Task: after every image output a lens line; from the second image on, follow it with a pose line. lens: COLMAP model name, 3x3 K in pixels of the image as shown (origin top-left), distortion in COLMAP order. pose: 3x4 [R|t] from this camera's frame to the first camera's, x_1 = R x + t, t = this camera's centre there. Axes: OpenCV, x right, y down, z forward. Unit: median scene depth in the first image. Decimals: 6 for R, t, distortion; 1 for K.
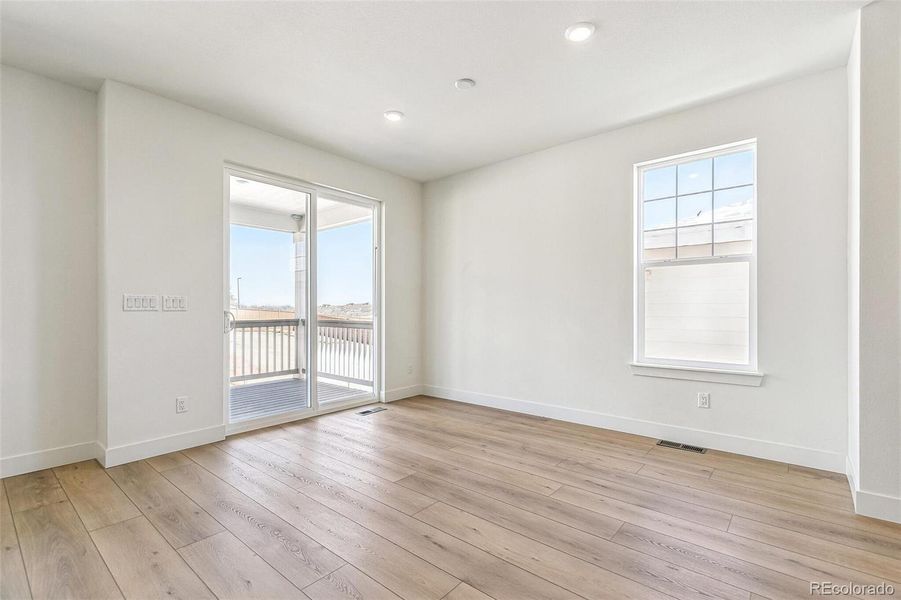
lens RADIAL K [[413.1, 0, 473.1], [0, 413.1, 308.8], [0, 0, 1]] dist [0.002840, 0.000255]
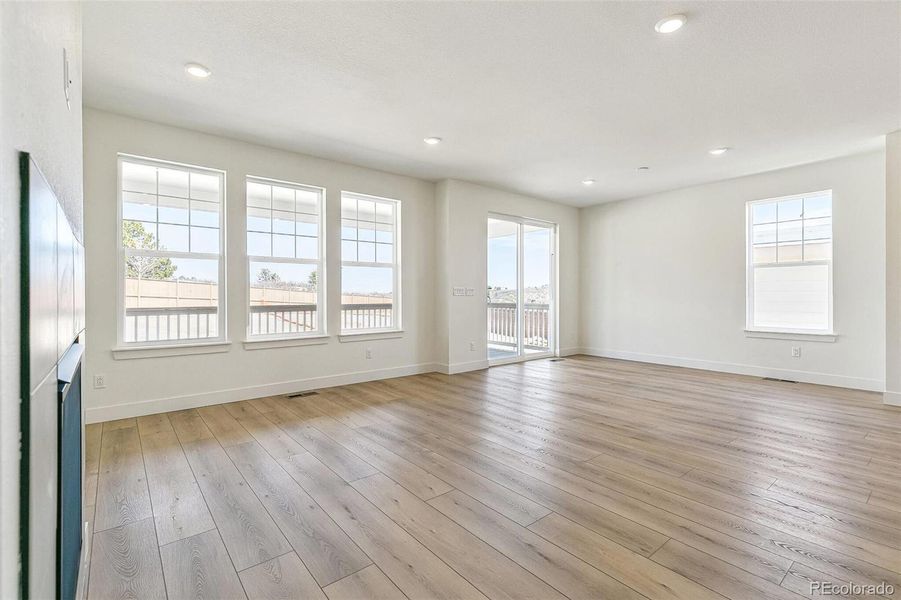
lens RADIAL K [[415.7, 0, 460.4], [0, 415.7, 295.5], [0, 0, 1]] dist [-0.000787, -0.000507]
pose [[0.981291, -0.002862, -0.192508, -0.362170], [0.004052, 0.999975, 0.005789, -0.009636], [0.192486, -0.006461, 0.981278, -0.737454]]
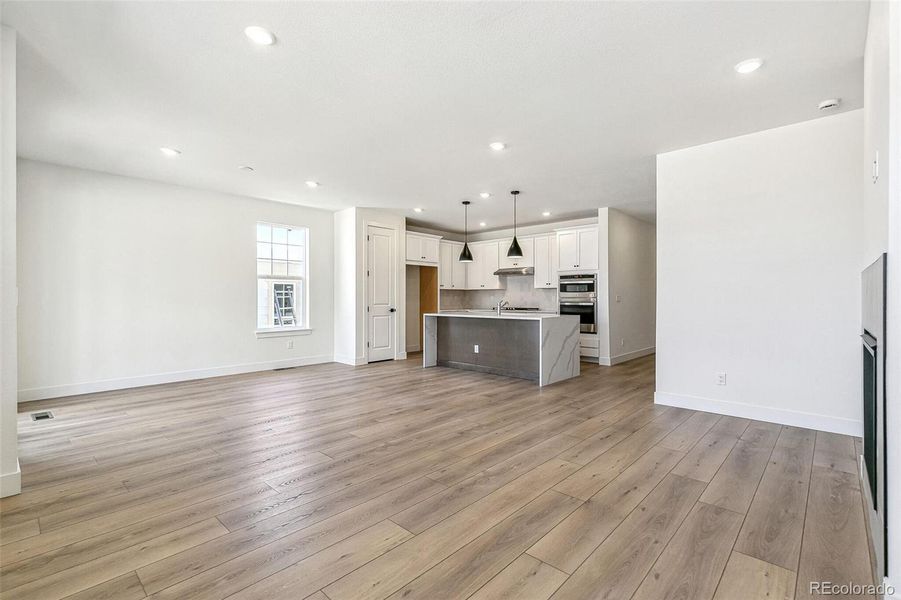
lens RADIAL K [[406.0, 0, 450.5], [0, 406.0, 300.0], [0, 0, 1]] dist [0.001051, -0.000357]
pose [[0.071014, -0.004975, 0.997463, -1.296136], [-0.002046, 0.999985, 0.005133, -0.016681], [-0.997473, -0.002405, 0.071003, 0.038248]]
